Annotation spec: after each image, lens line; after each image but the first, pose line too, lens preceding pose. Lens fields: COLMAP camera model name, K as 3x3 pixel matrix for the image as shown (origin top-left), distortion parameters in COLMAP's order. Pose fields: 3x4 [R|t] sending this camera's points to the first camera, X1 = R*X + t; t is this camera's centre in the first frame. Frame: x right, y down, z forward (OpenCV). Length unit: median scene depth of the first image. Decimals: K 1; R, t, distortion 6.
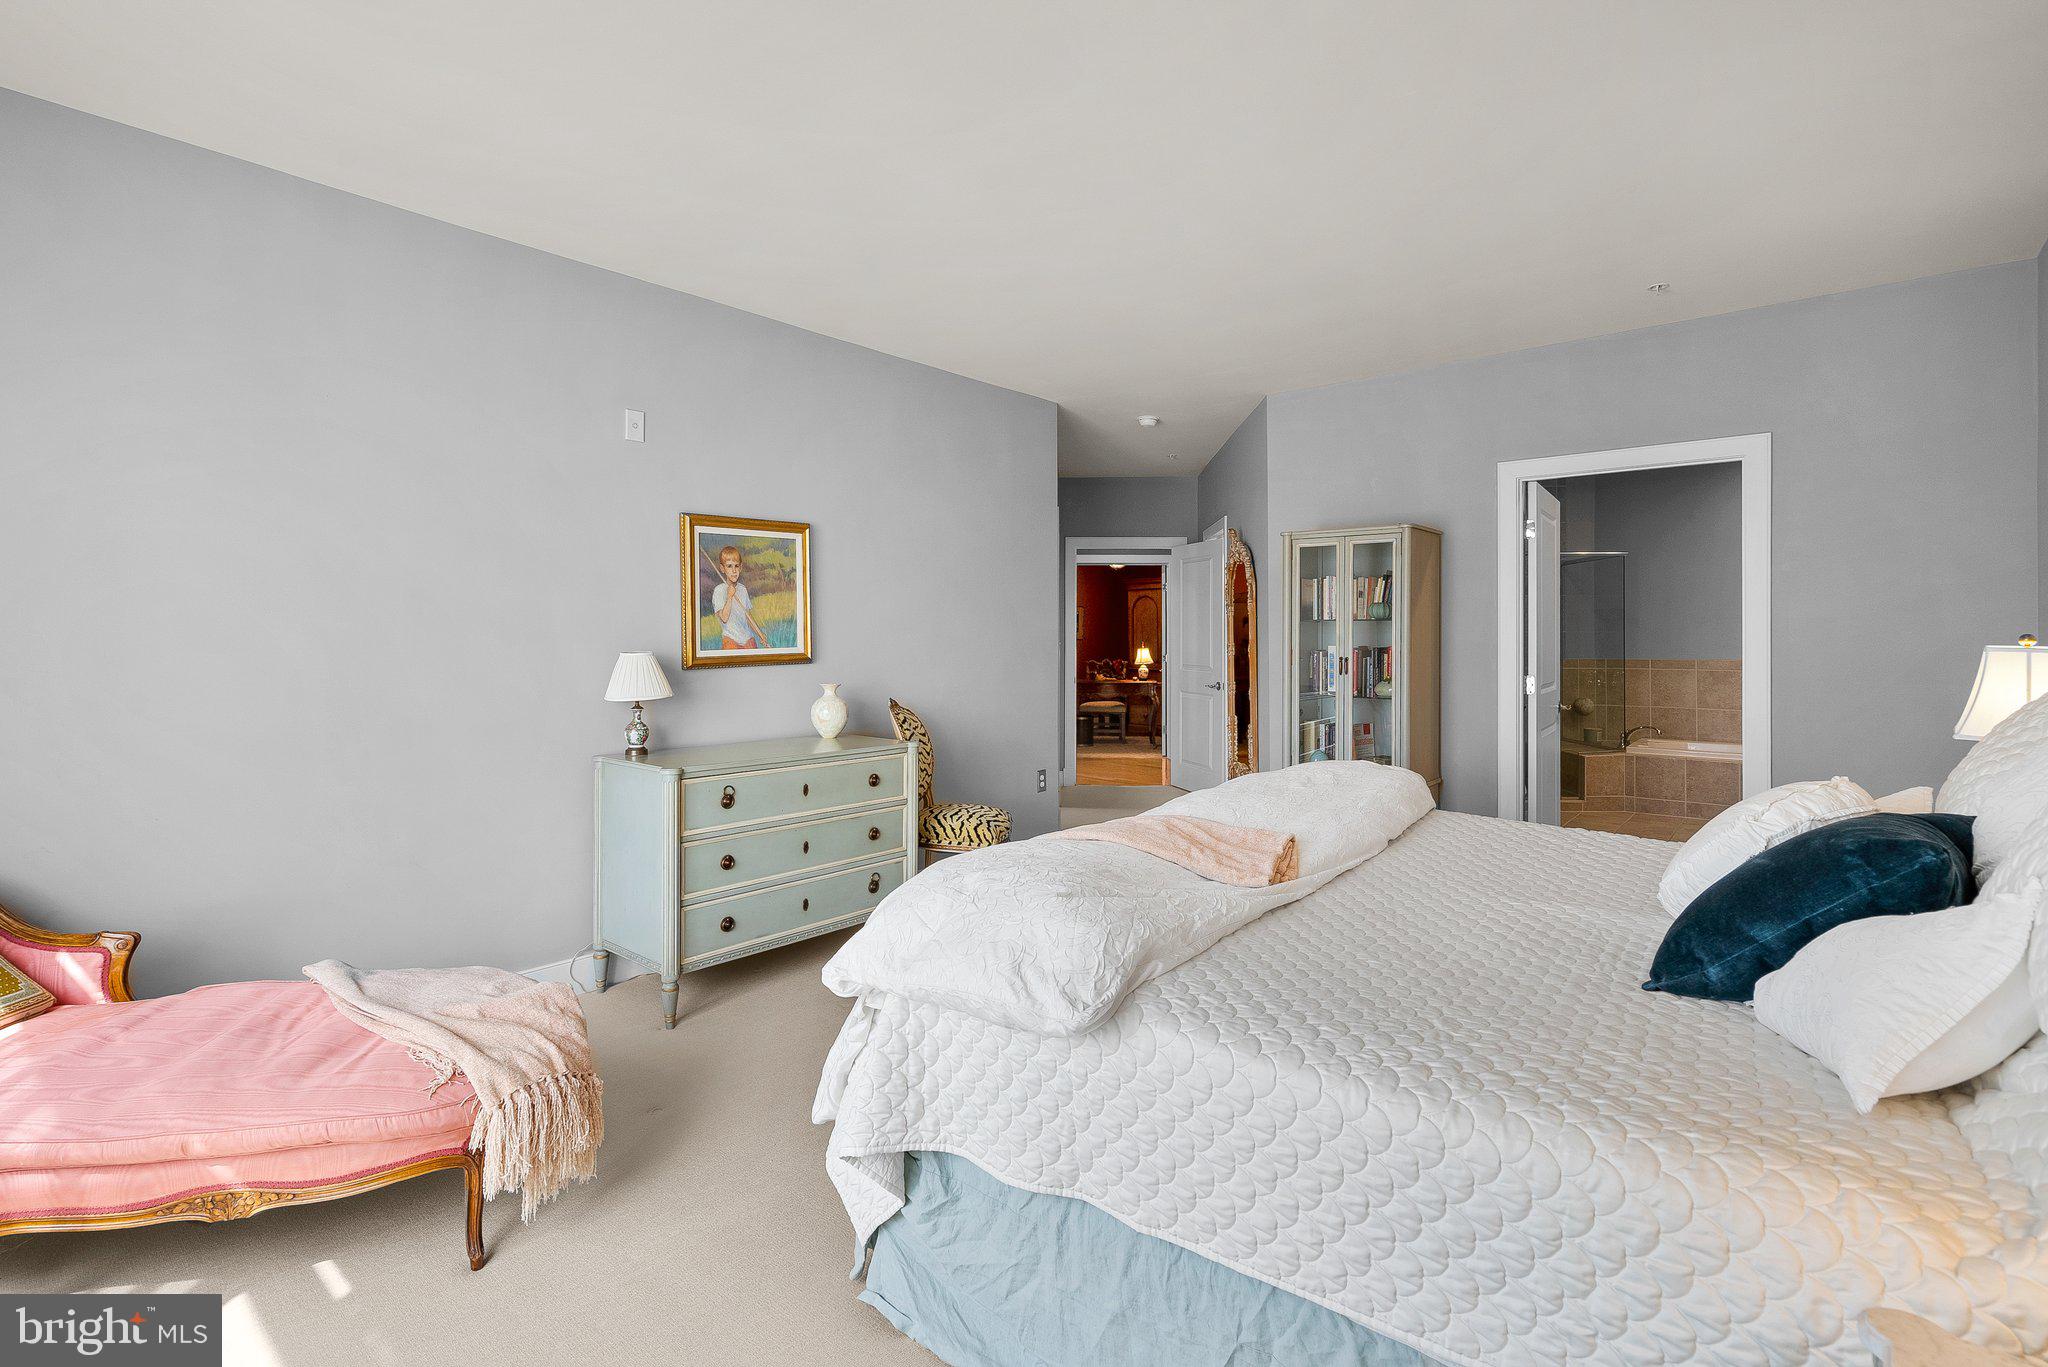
lens RADIAL K [[952.4, 0, 1056.5], [0, 952.4, 635.0], [0, 0, 1]] dist [-0.002674, 0.000947]
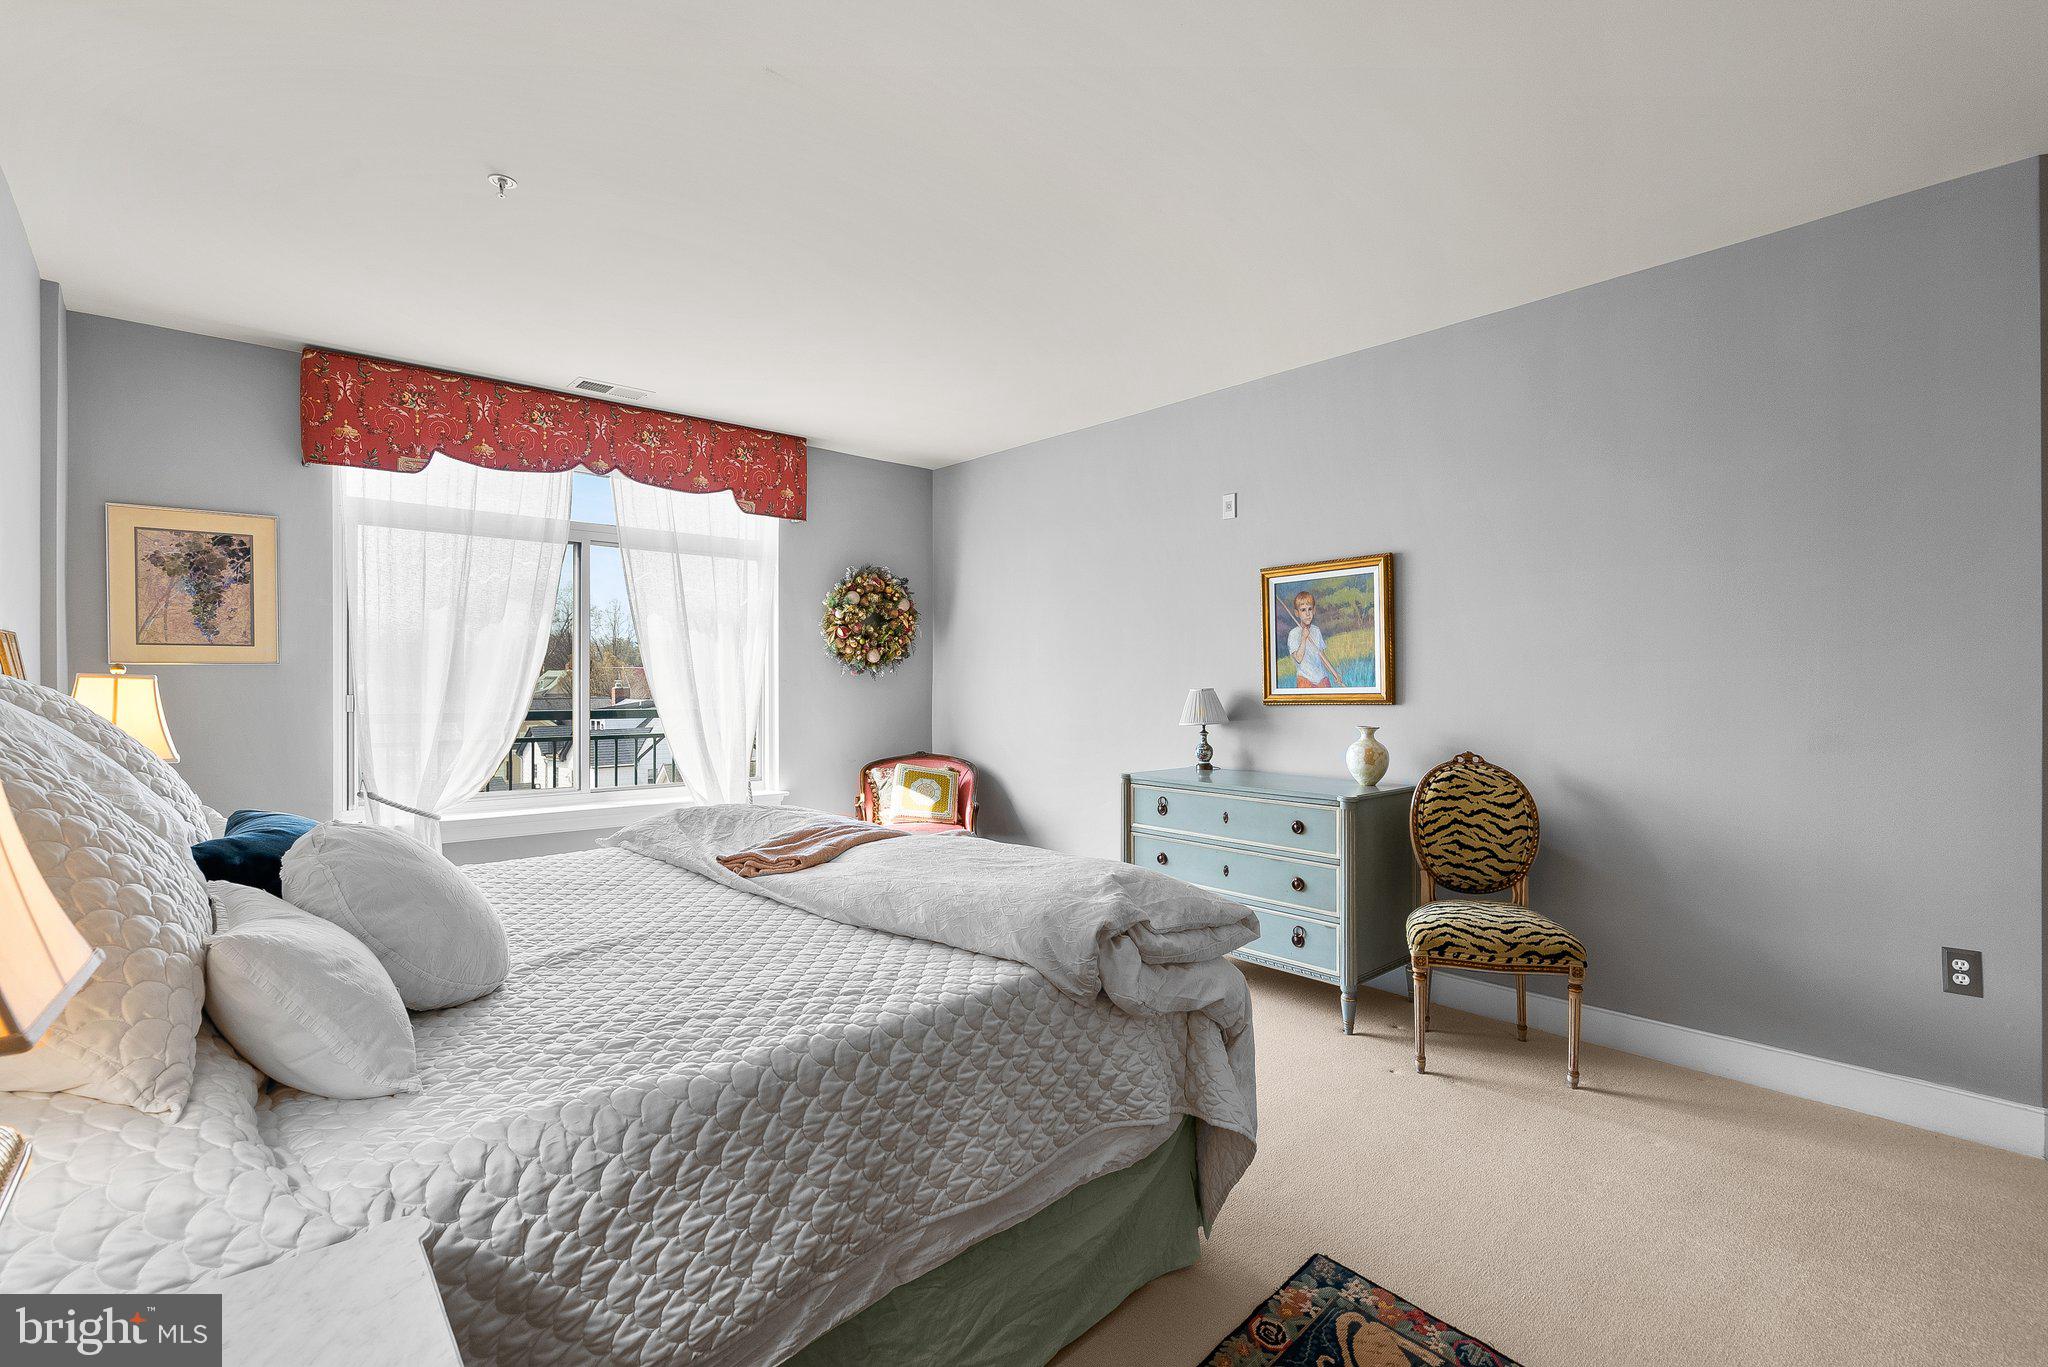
lens RADIAL K [[952.4, 0, 1029.6], [0, 952.4, 683.6], [0, 0, 1]] dist [-0.002674, 0.000947]
pose [[-0.170051, -0.000295, -0.985435, 0.757814], [0.002363, 0.999997, -0.000707, 0.010117], [0.985432, -0.002449, -0.170050, 0.874107]]
